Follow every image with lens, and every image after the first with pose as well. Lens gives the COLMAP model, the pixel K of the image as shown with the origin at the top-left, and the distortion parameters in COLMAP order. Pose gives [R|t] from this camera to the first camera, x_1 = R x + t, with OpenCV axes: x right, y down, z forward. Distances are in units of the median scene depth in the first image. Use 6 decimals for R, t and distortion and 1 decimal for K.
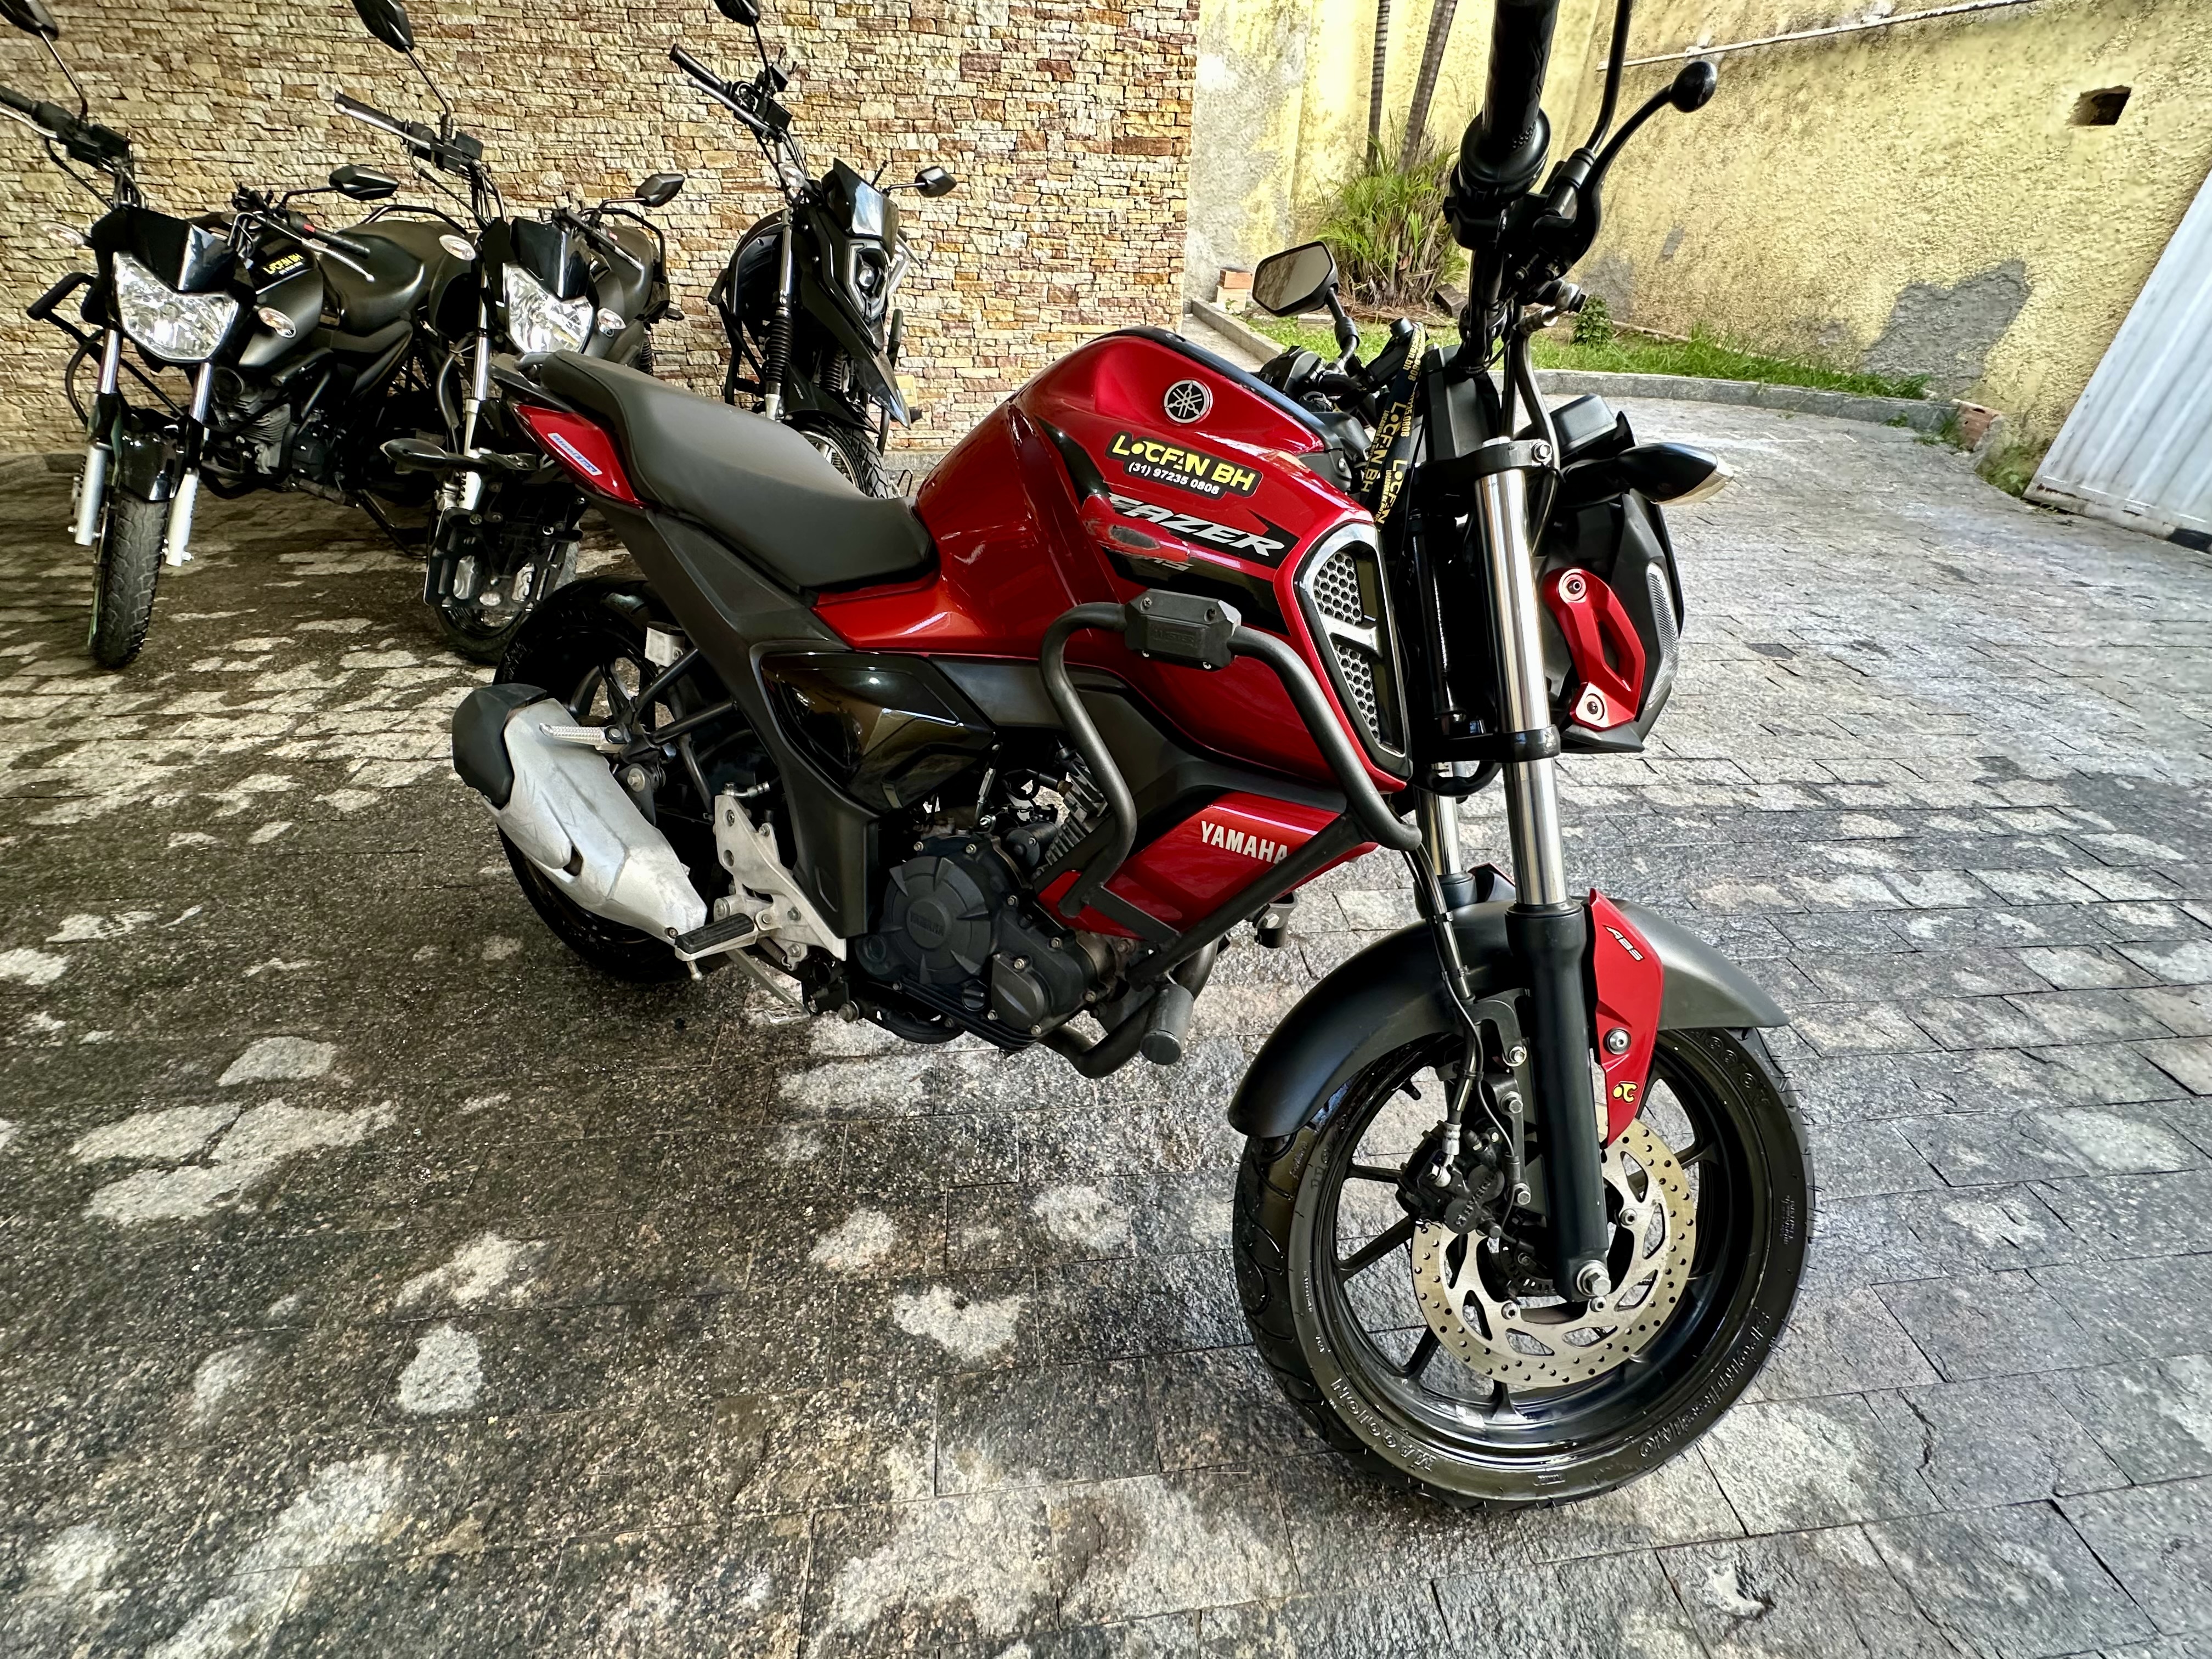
lens RADIAL K [[935.0, 0, 1102.0], [0, 935.0, 832.7], [0, 0, 1]] dist [-0.002034, 0.000266]
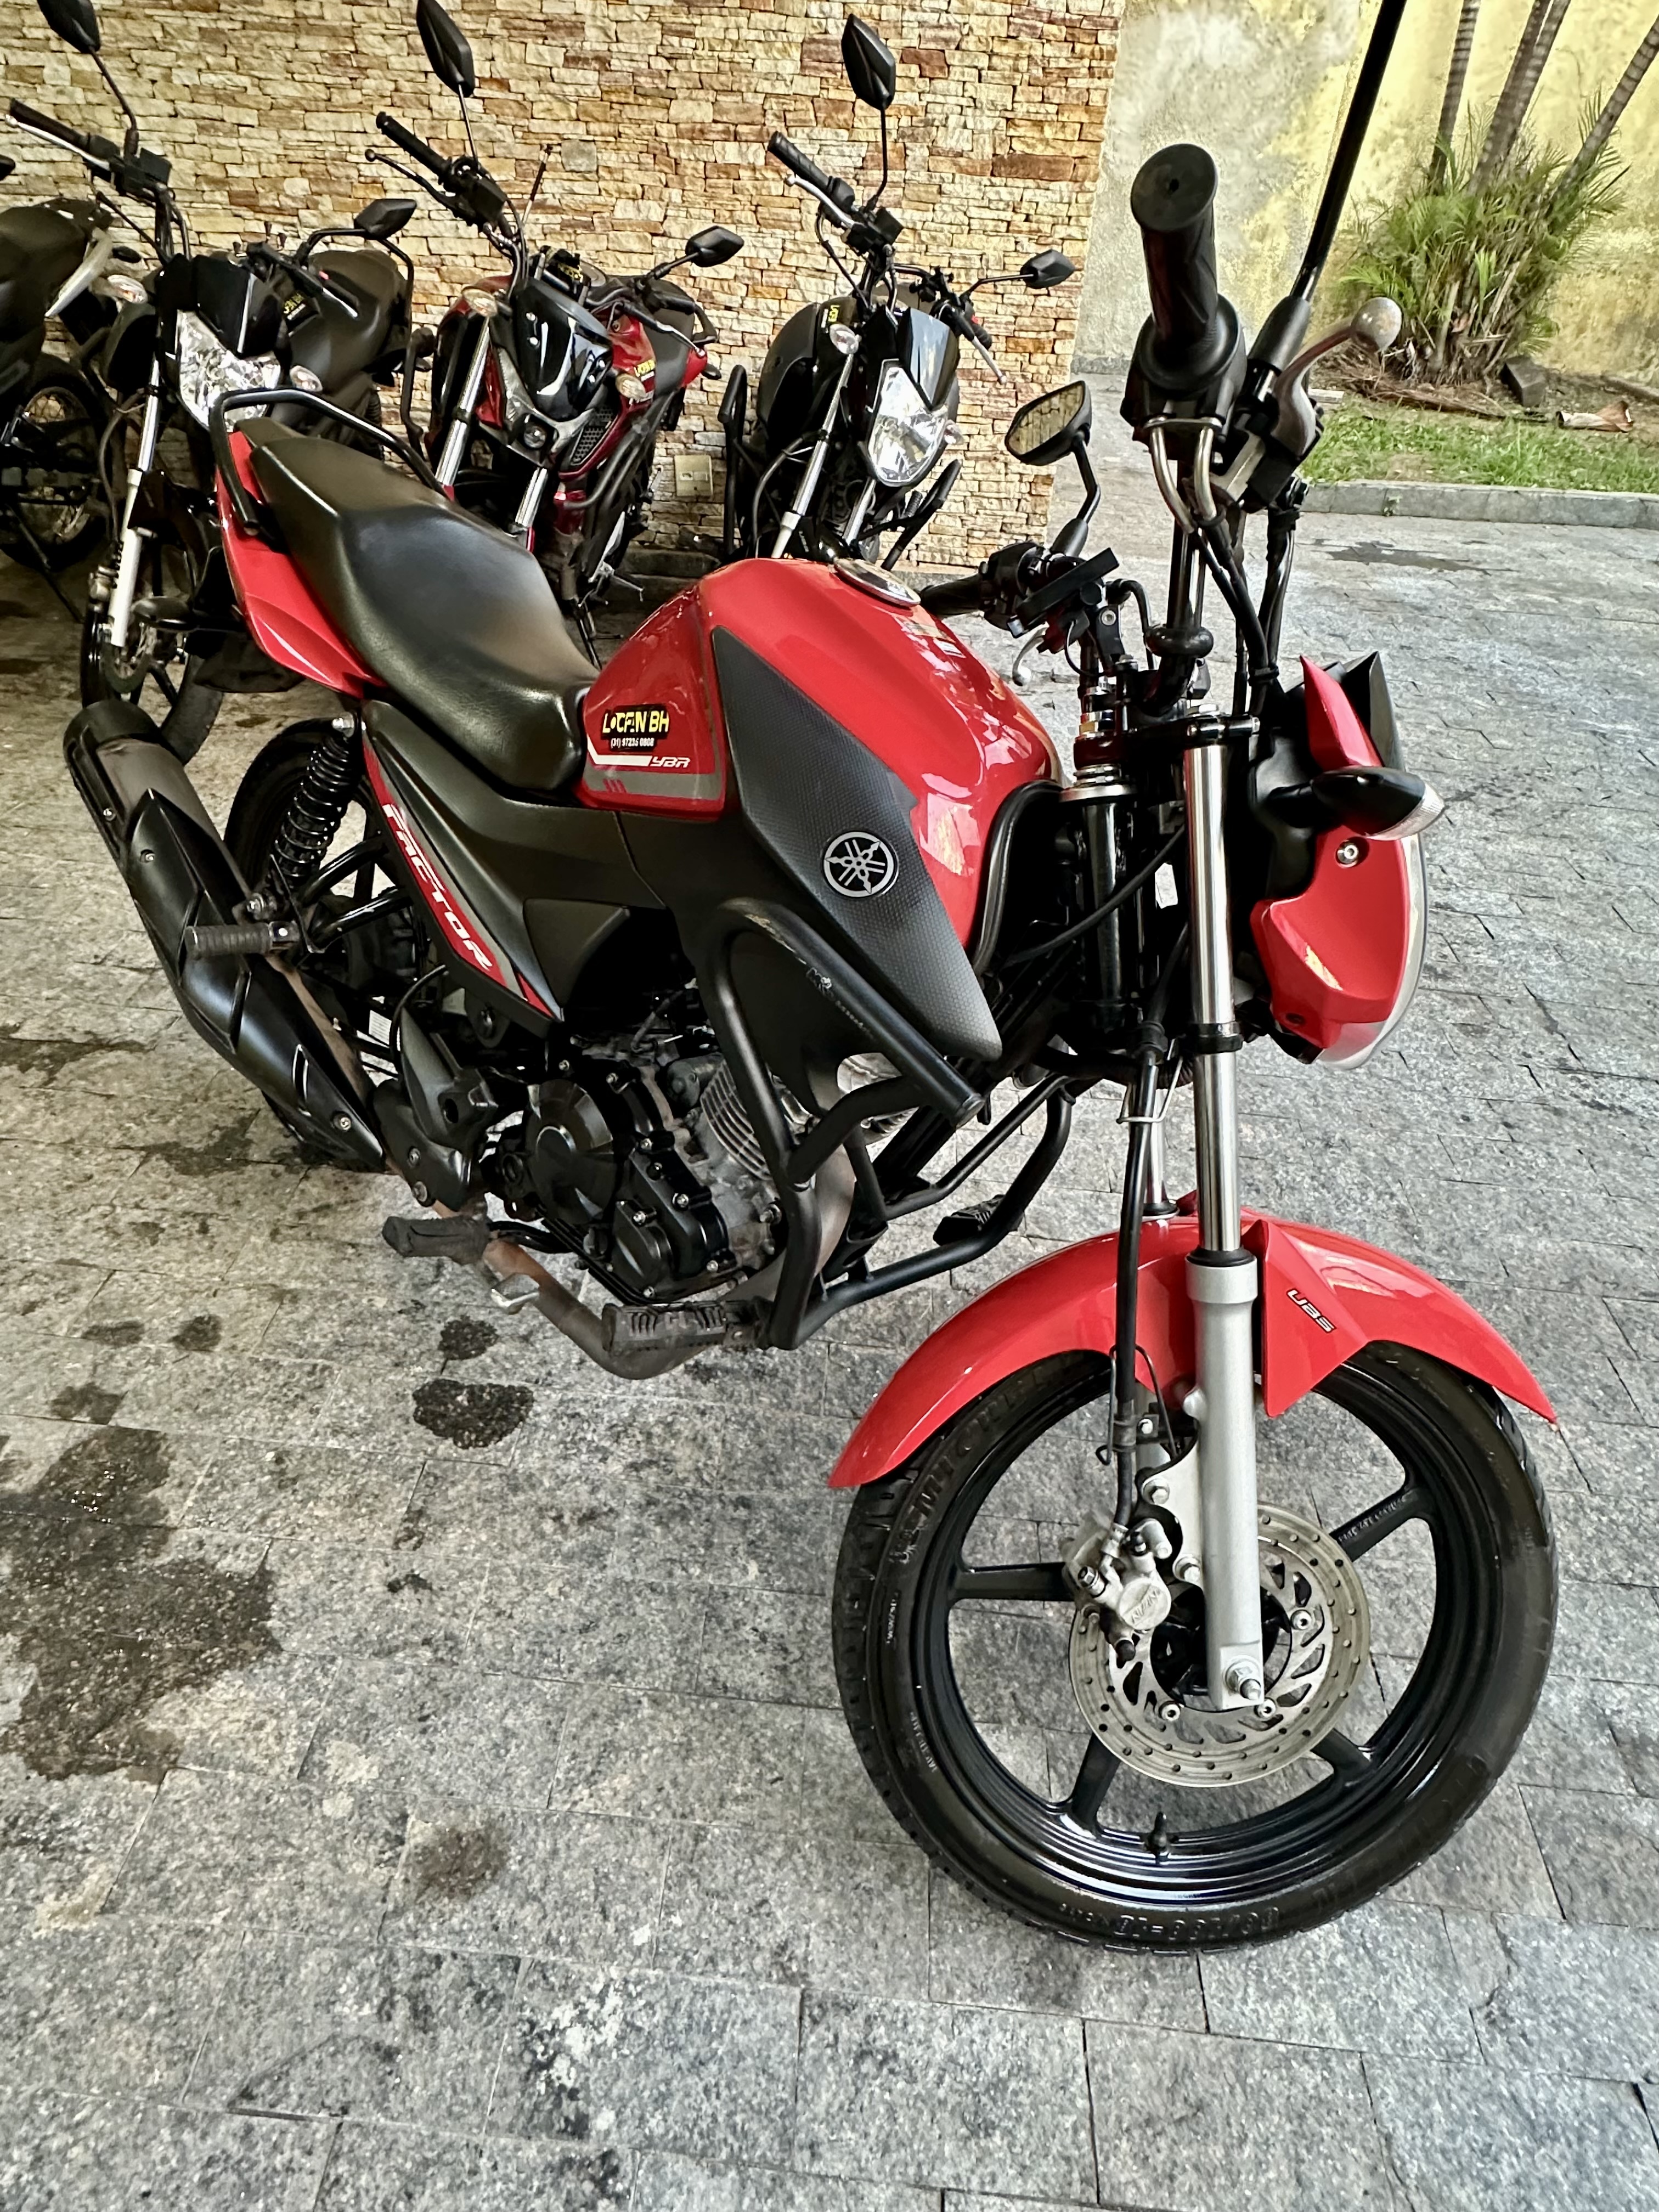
lens RADIAL K [[1226.0, 0, 815.2], [0, 1226.0, 1101.1], [0, 0, 1]] dist [-0.000845, -0.000808]
pose [[0.982110, 0.132499, -0.133808, 0.111884], [-0.126796, 0.990652, 0.050314, -0.019938], [0.139223, -0.032447, 0.989729, -0.025931]]
